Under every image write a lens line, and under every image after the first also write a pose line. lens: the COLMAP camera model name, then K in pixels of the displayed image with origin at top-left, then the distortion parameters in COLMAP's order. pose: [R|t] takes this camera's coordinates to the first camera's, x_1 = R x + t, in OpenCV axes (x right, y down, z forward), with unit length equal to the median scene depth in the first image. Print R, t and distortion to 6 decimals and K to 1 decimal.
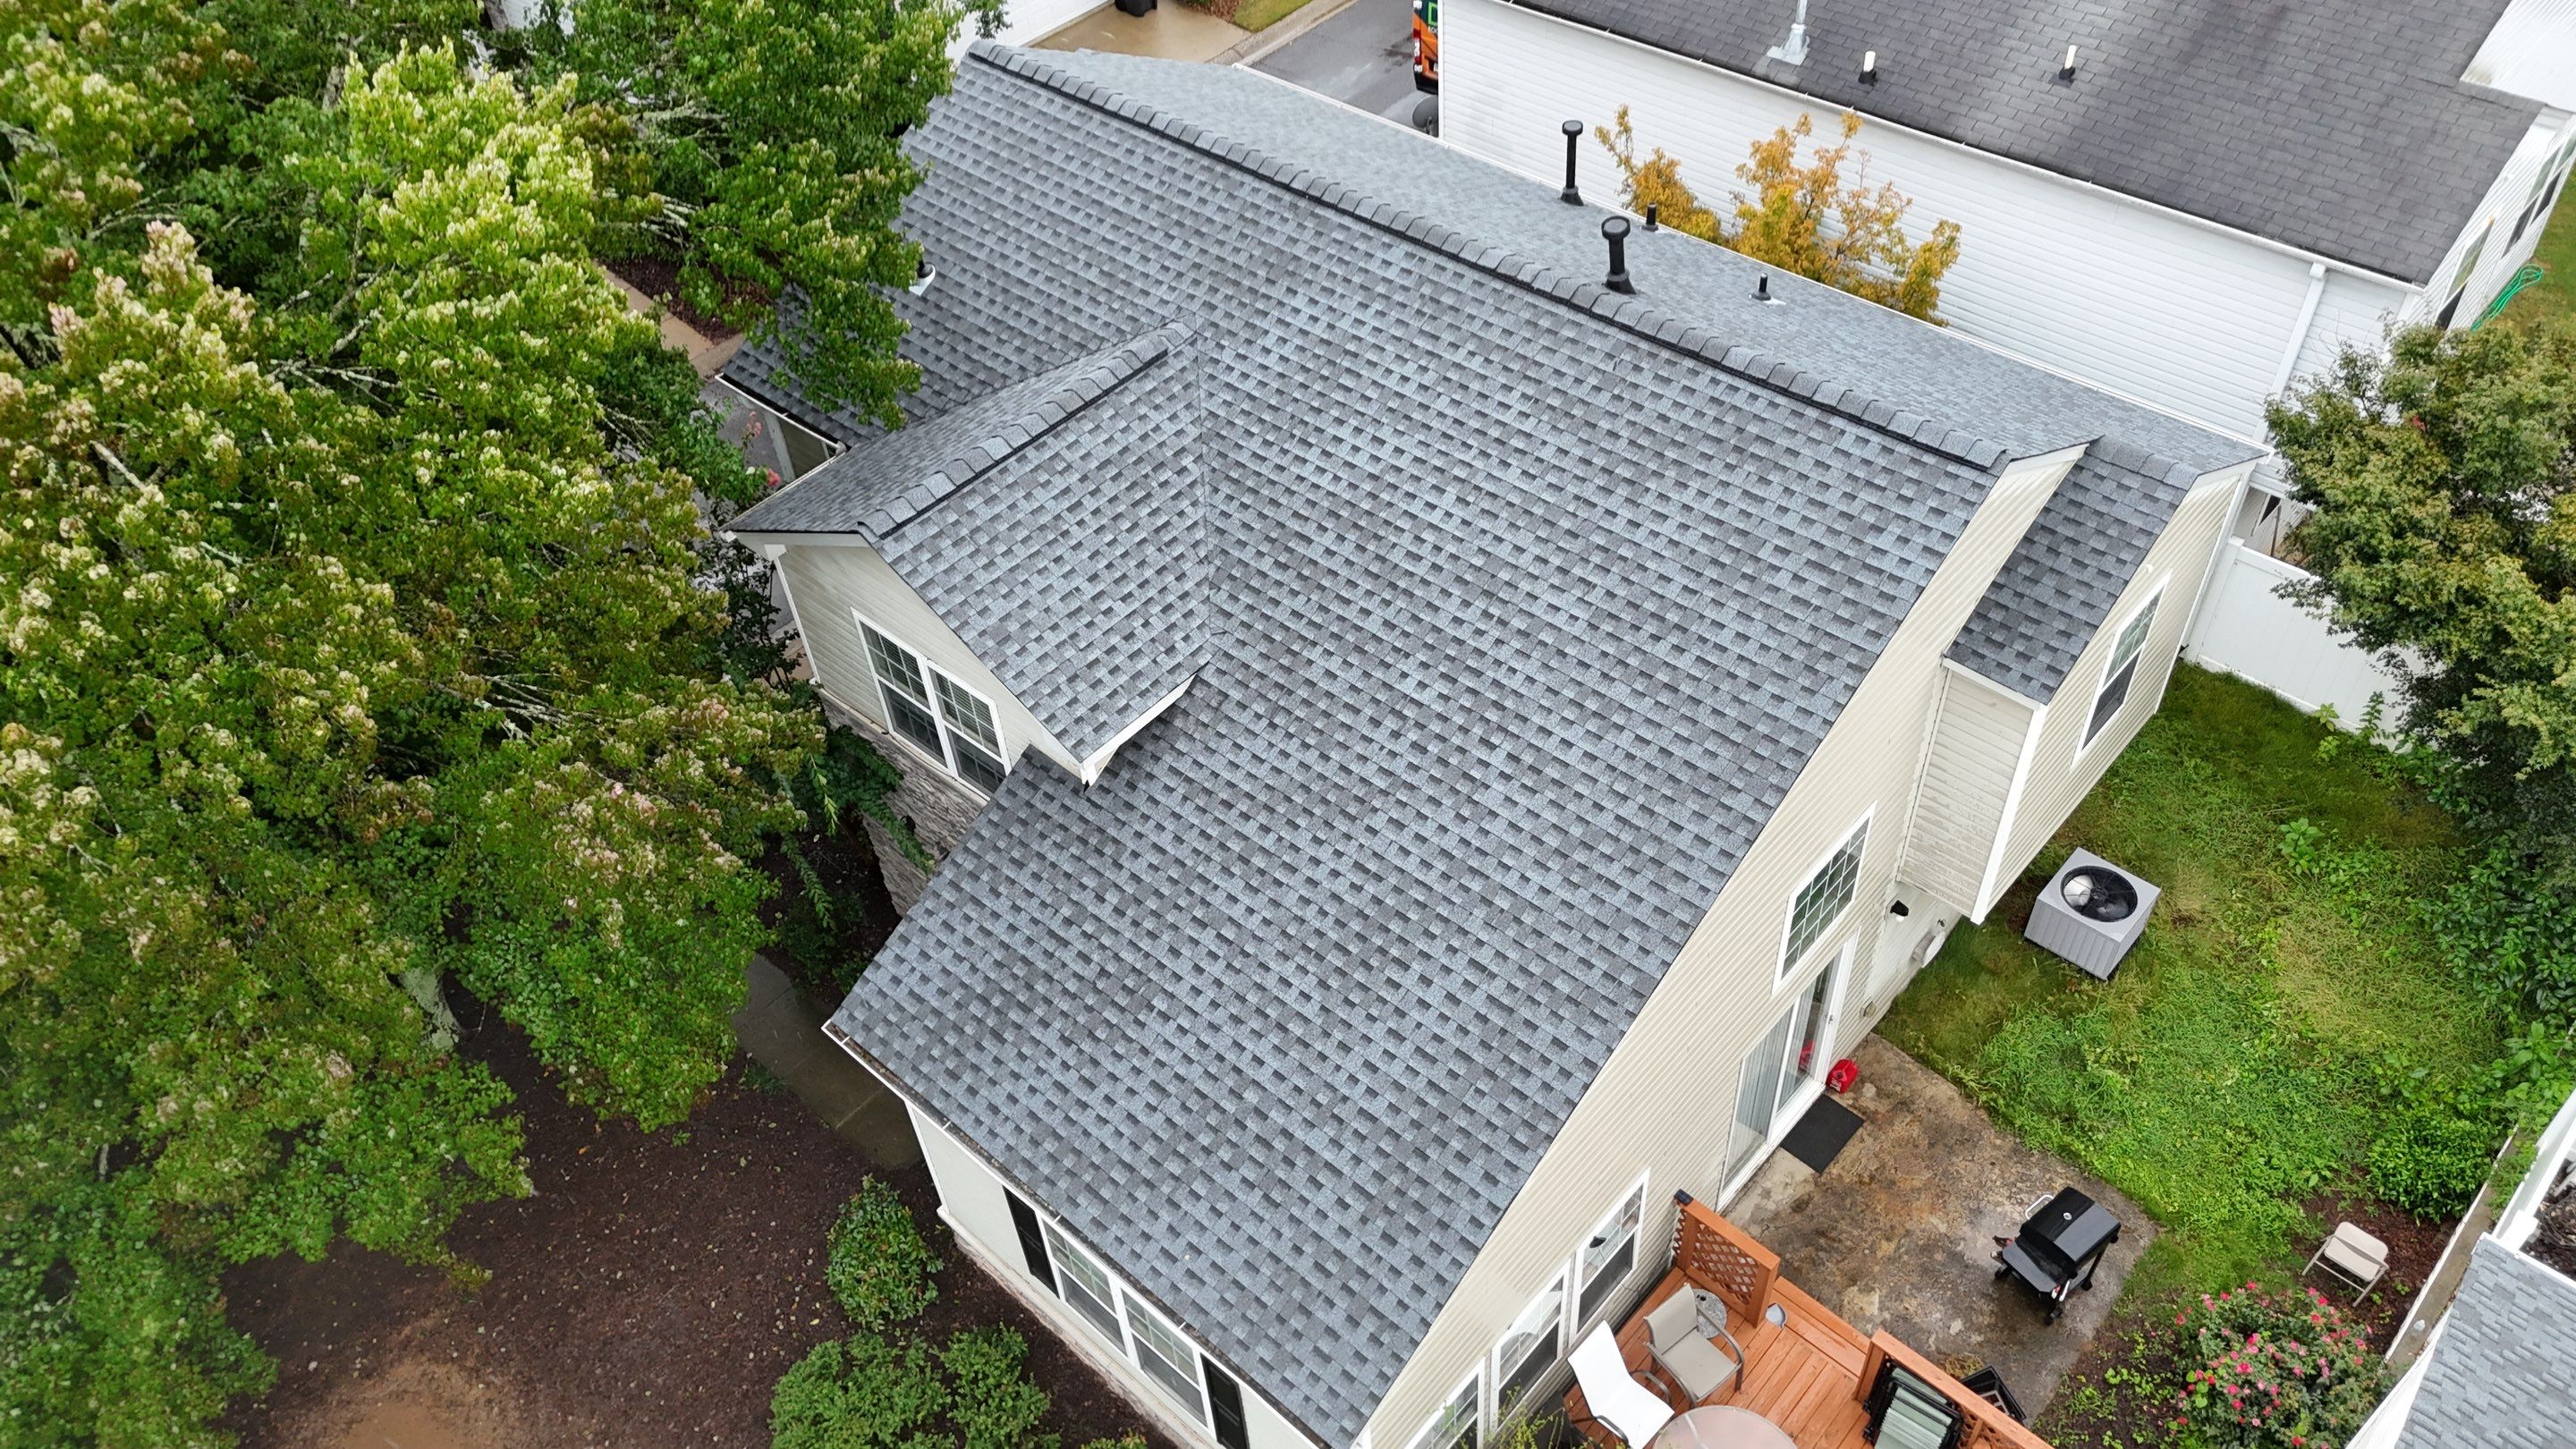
lens RADIAL K [[1894.0, 0, 1293.0], [0, 1894.0, 729.7], [0, 0, 1]] dist [0.066182, -0.059538]
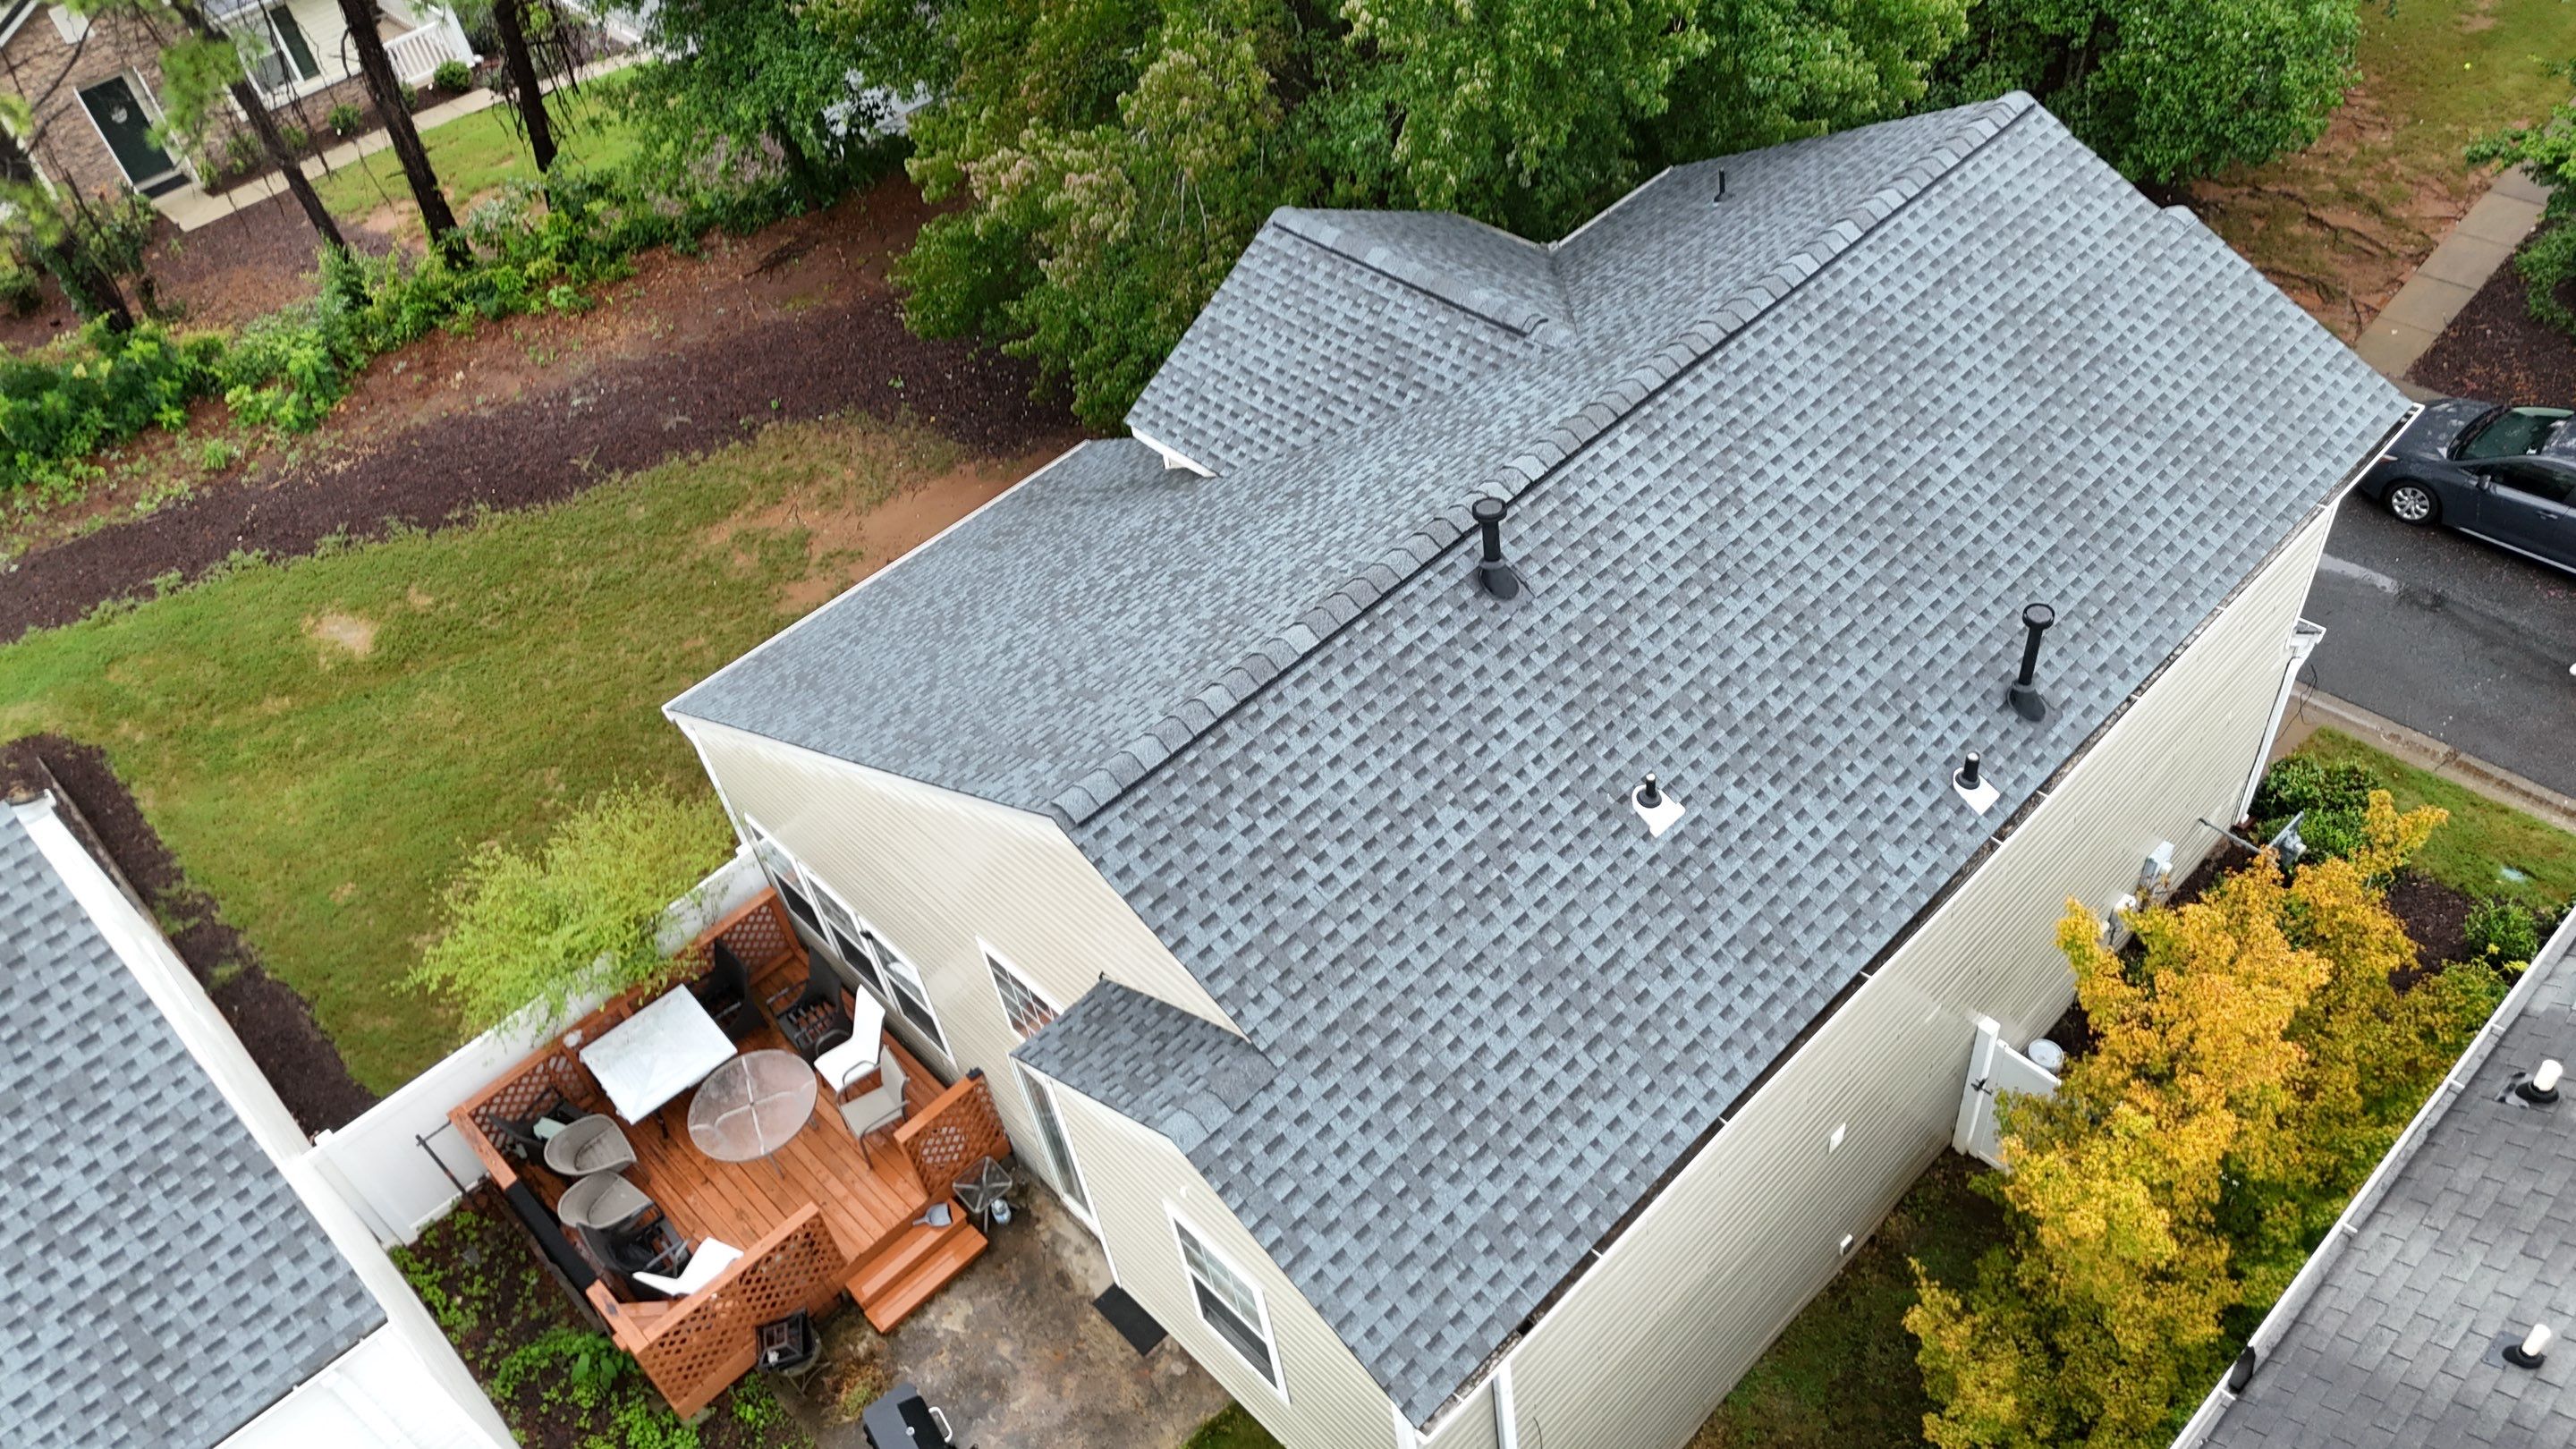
lens RADIAL K [[1894.0, 0, 1292.8], [0, 1894.0, 721.9], [0, 0, 1]] dist [0.066182, -0.059538]
pose [[-0.057061, 0.753983, -0.654411, 0.726029], [-0.619656, 0.487198, 0.615358, -0.620102], [0.782797, 0.440623, 0.439409, 0.536854]]
